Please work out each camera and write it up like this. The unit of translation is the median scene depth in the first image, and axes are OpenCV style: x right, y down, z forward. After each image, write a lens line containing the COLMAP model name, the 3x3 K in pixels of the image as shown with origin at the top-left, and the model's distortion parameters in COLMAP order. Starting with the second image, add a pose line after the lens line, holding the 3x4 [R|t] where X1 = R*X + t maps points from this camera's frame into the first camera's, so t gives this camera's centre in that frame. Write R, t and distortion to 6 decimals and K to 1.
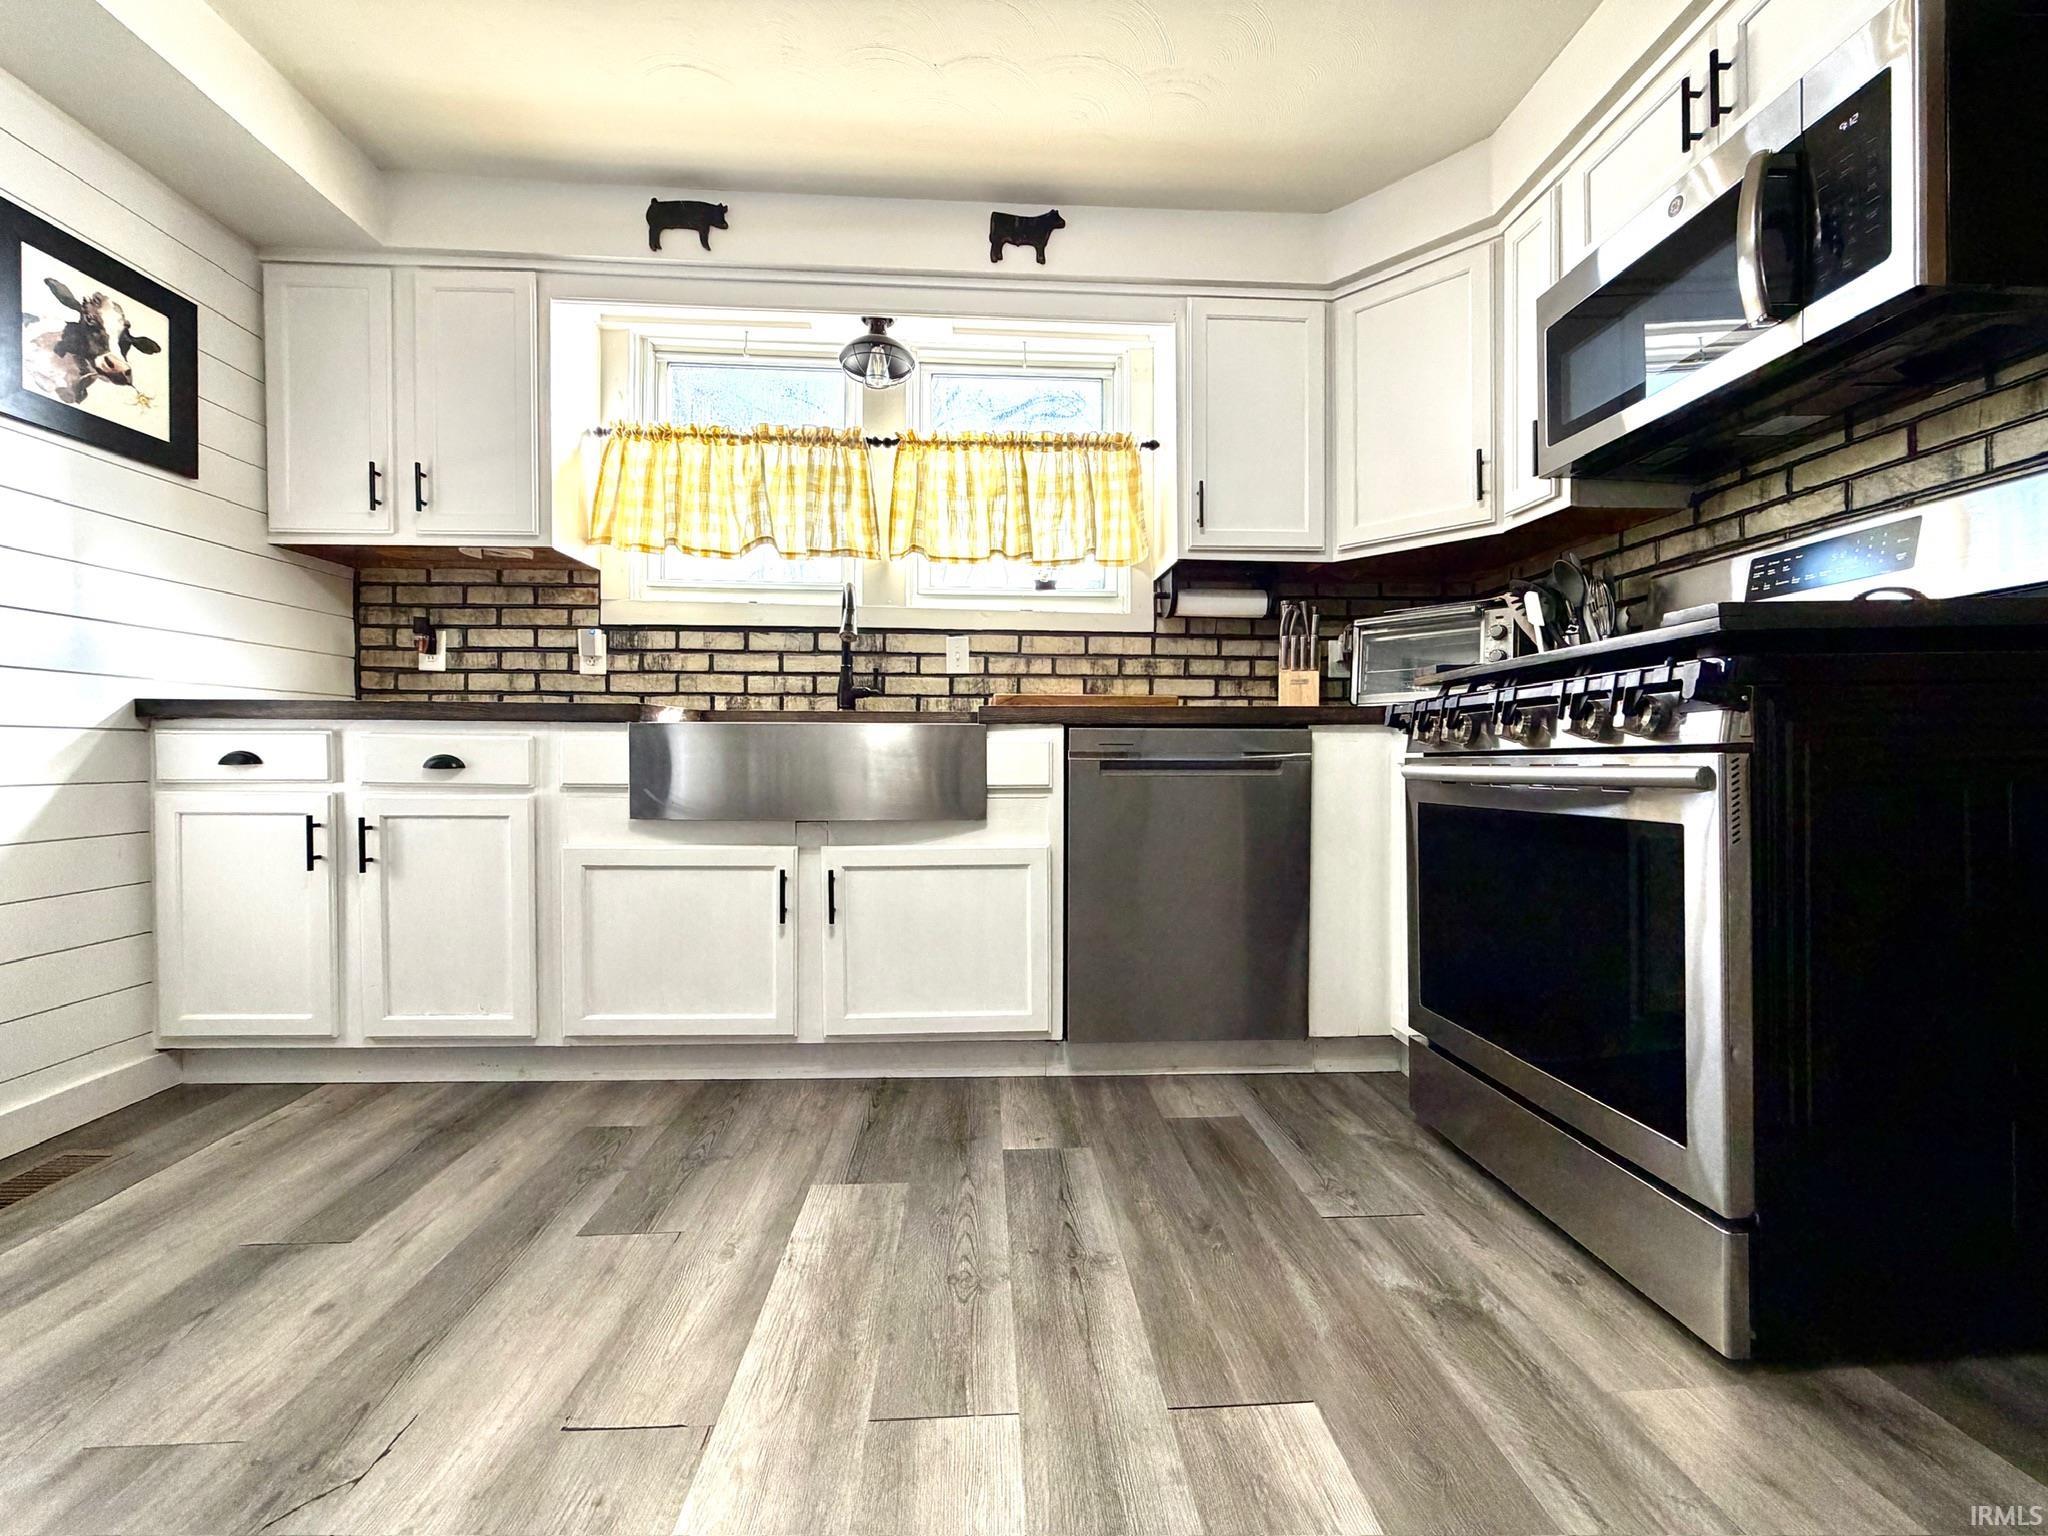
lens RADIAL K [[816.0, 0, 1019.4], [0, 816.0, 767.2], [0, 0, 1]] dist [0.000319, 0.000485]
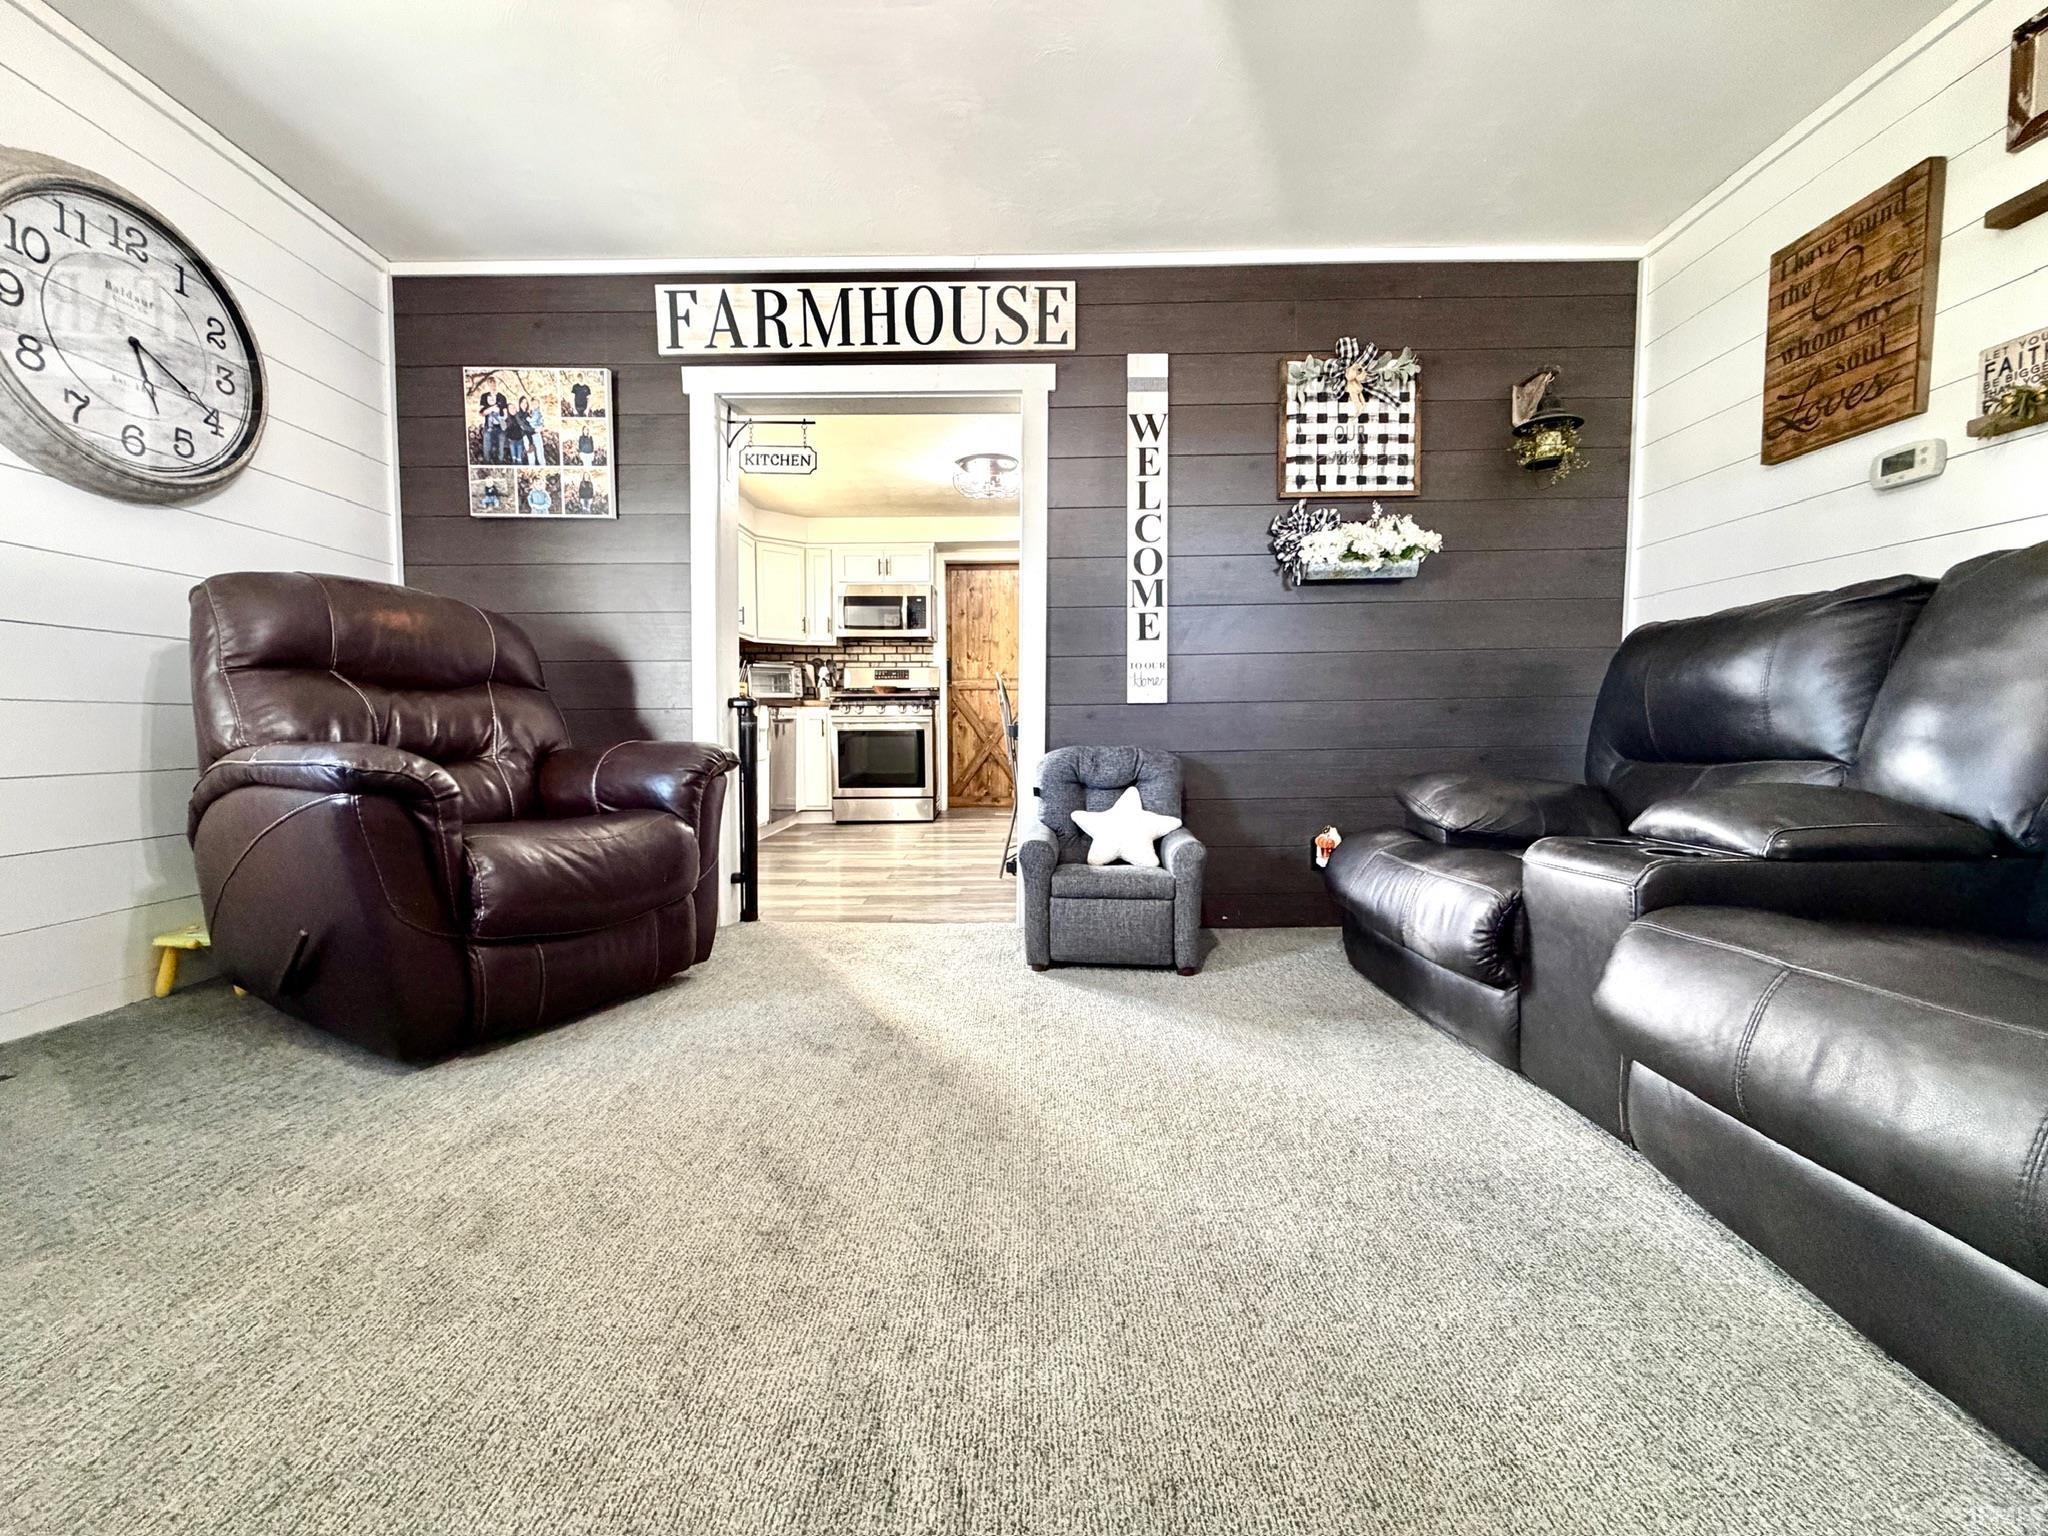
lens RADIAL K [[814.2, 0, 1018.4], [0, 814.2, 765.7], [0, 0, 1]] dist [0.000129, 0.000288]
pose [[0.056077, -0.062581, 0.996463, -2.171368], [0.012640, 0.997998, 0.061966, -0.009620], [-0.998346, 0.009120, 0.056756, 0.024830]]
